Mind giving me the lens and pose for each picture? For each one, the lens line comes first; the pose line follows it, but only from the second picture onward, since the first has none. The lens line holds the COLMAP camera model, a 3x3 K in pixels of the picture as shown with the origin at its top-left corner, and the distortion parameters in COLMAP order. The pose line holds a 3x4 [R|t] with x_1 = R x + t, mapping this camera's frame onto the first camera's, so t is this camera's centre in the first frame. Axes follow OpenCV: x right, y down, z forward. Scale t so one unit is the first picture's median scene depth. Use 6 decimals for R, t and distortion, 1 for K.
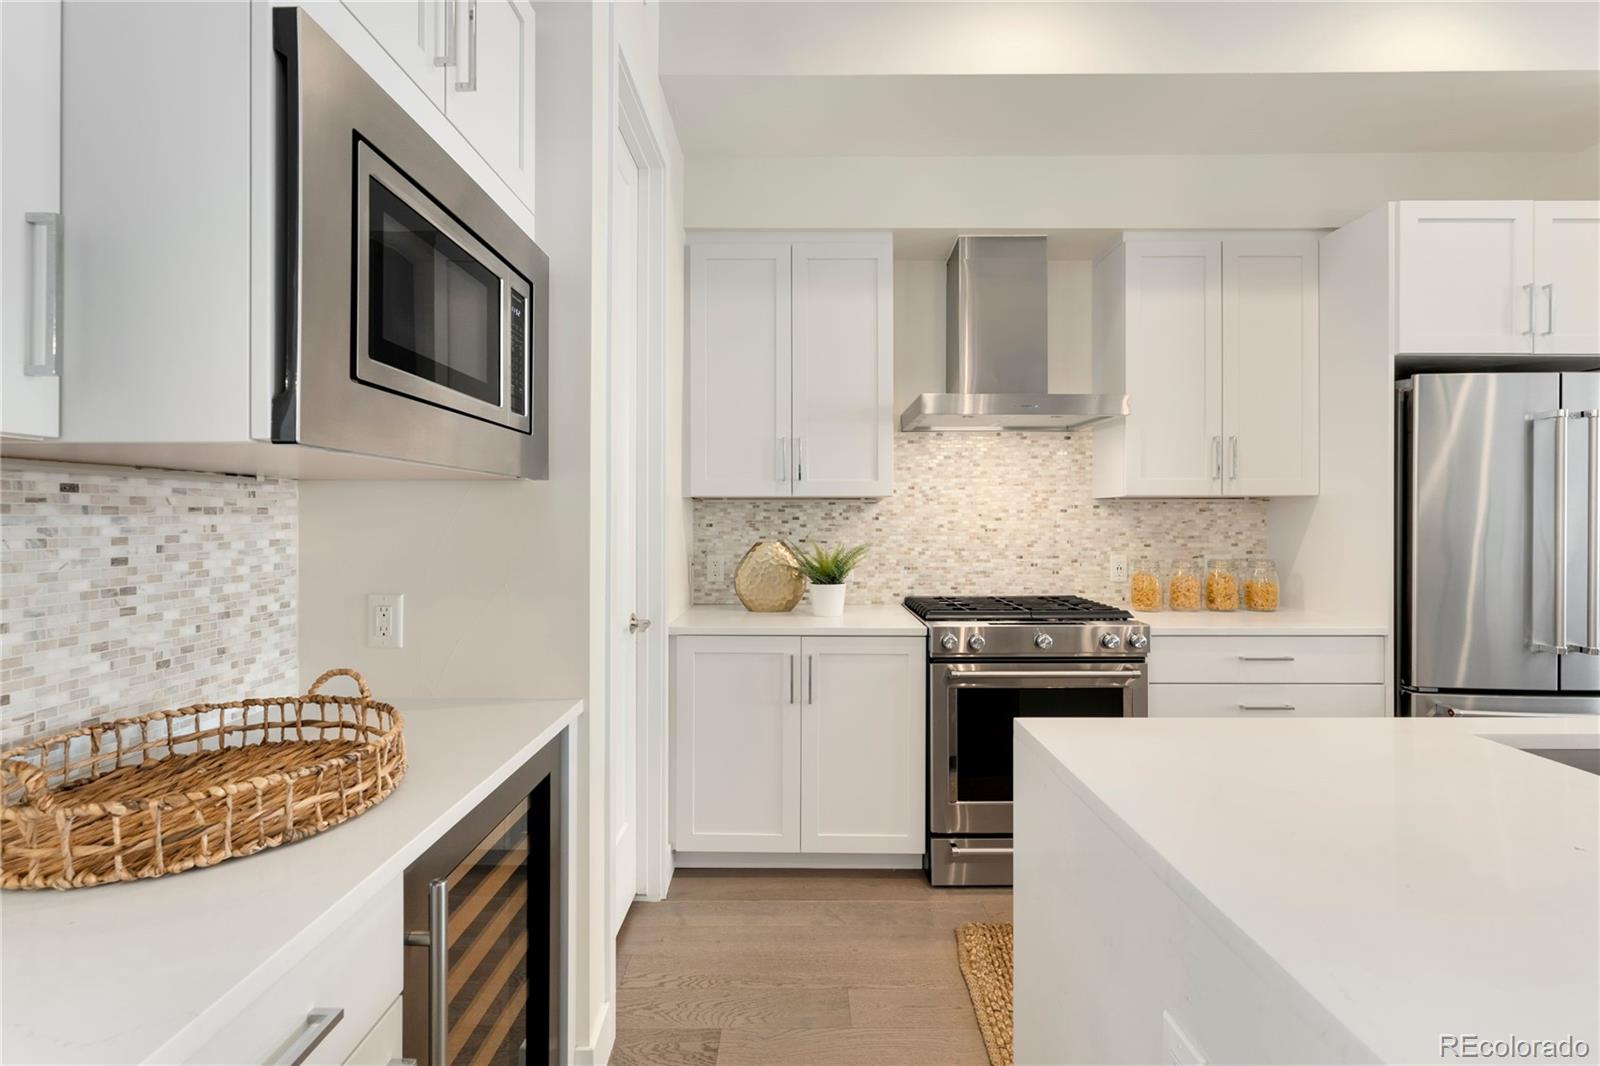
lens RADIAL K [[701.3, 0, 787.0], [0, 701.3, 514.5], [0, 0, 1]] dist [-0.002730, 0.000178]
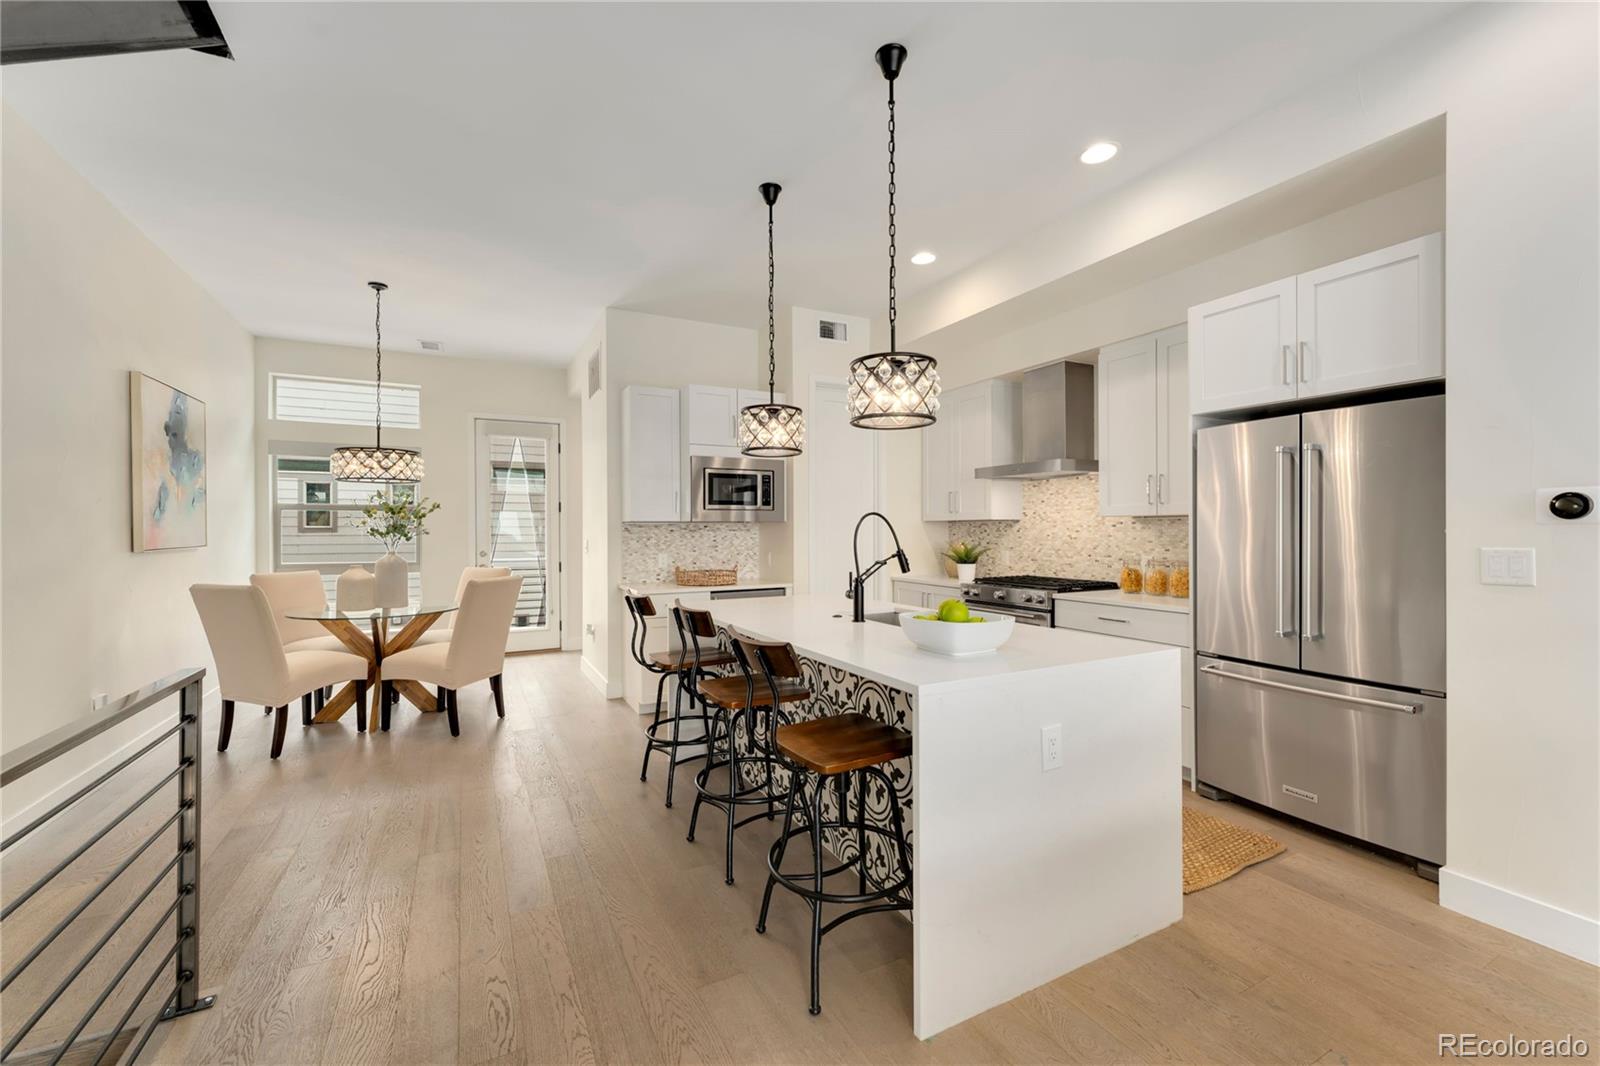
lens RADIAL K [[626.2, 0, 795.5], [0, 626.2, 528.4], [0, 0, 1]] dist [0.000758, 0.000030]
pose [[0.474757, -0.004407, -0.880106, 1.249703], [0.009376, 0.999956, 0.000050, -0.006273], [0.880067, -0.008276, 0.474777, -0.241608]]
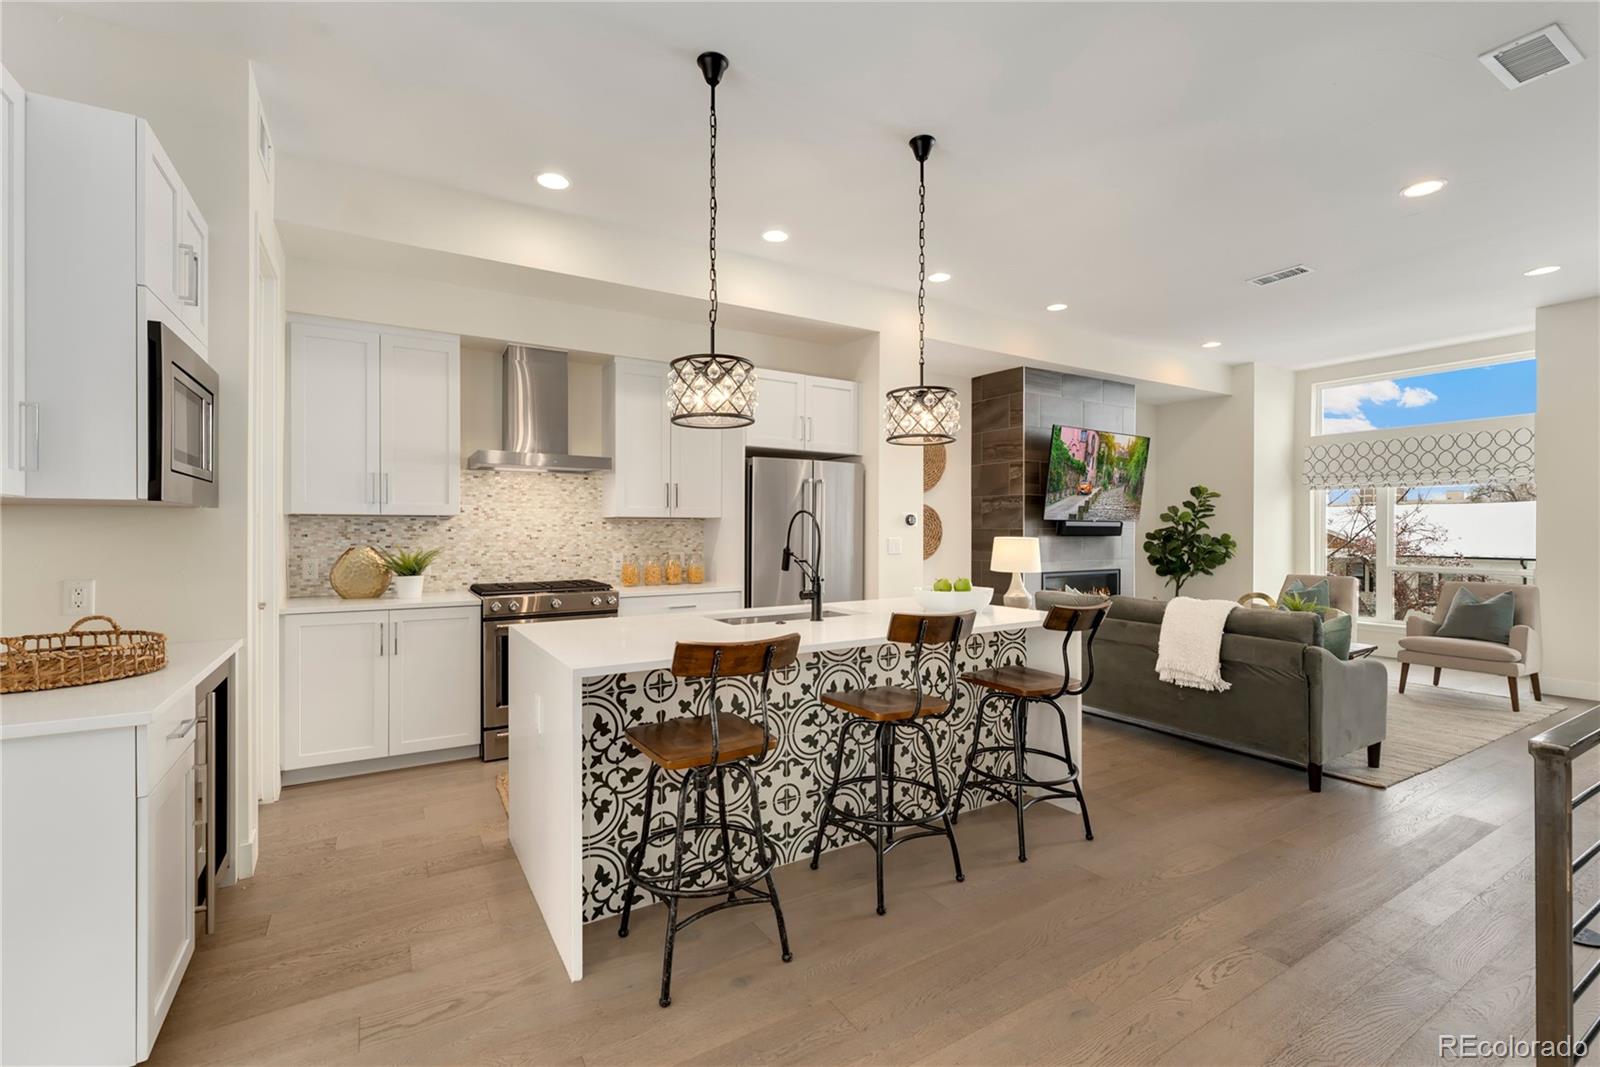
lens RADIAL K [[701.3, 0, 803.0], [0, 701.3, 531.0], [0, 0, 1]] dist [-0.002730, 0.000178]
pose [[0.842862, -0.000026, 0.538129, -0.036575], [-0.004291, 0.999968, 0.006769, -0.006408], [-0.538112, -0.008015, 0.842835, -0.668402]]
